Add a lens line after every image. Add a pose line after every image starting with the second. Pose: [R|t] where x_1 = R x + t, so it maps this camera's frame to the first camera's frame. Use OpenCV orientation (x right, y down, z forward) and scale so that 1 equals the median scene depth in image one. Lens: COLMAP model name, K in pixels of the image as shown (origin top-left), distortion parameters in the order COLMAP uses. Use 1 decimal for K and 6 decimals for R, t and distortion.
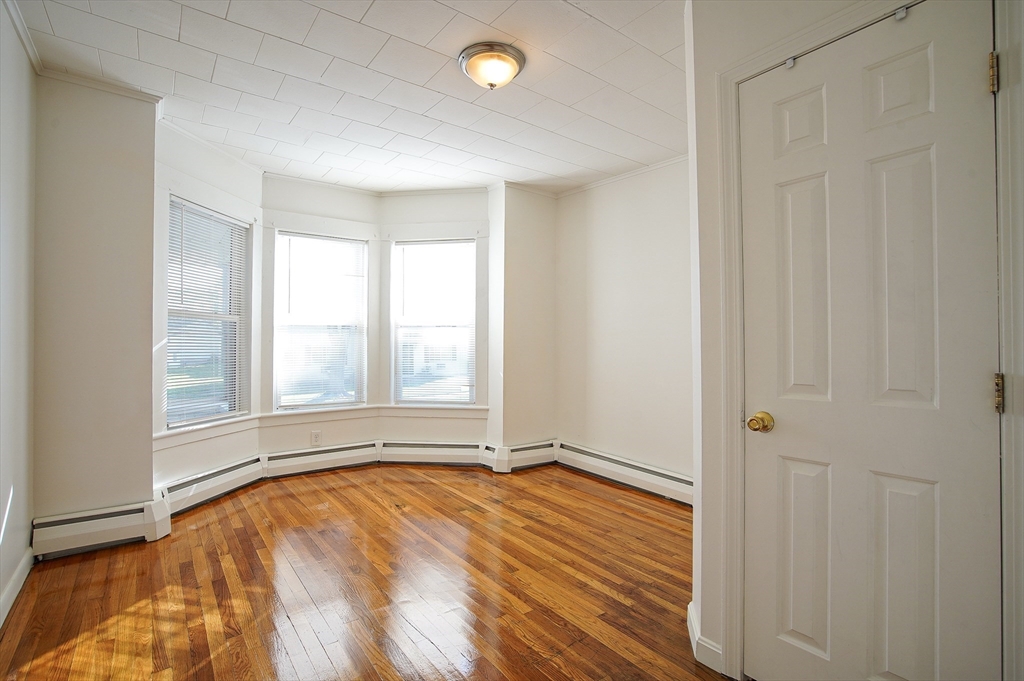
lens RADIAL K [[482.0, 0, 511.1], [0, 482.0, 338.7], [0, 0, 1]] dist [-0.051492, 0.016255]
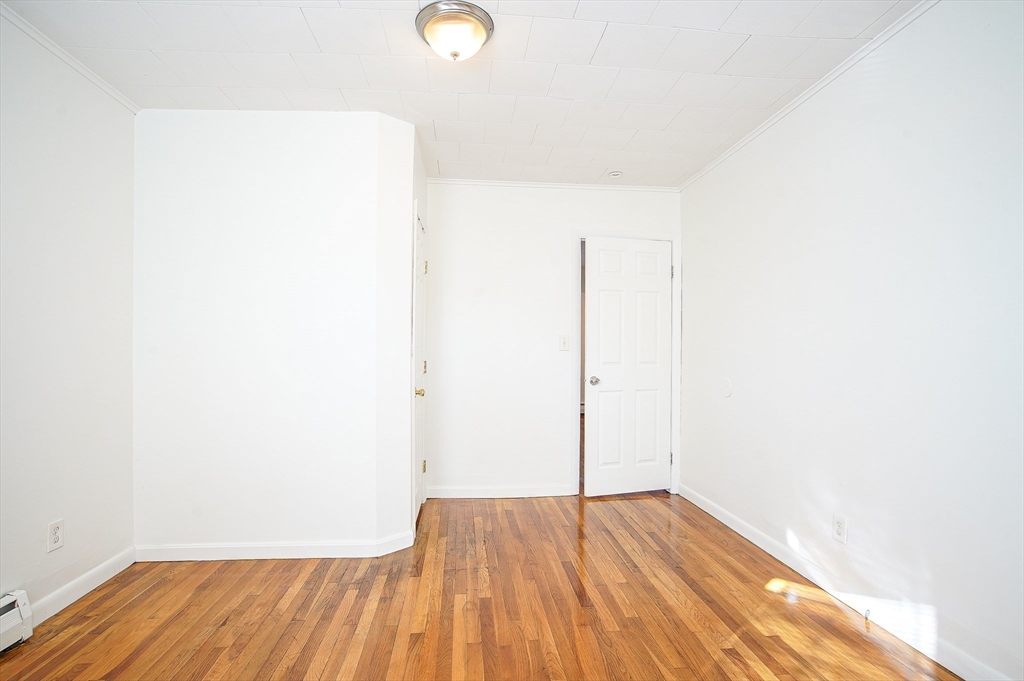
lens RADIAL K [[482.0, 0, 511.5], [0, 482.0, 344.1], [0, 0, 1]] dist [-0.051492, 0.016255]
pose [[-0.853833, -0.001281, 0.520546, -0.630610], [-0.013402, 0.999720, -0.019522, 0.006180], [-0.520375, -0.023645, -0.853610, 1.856870]]
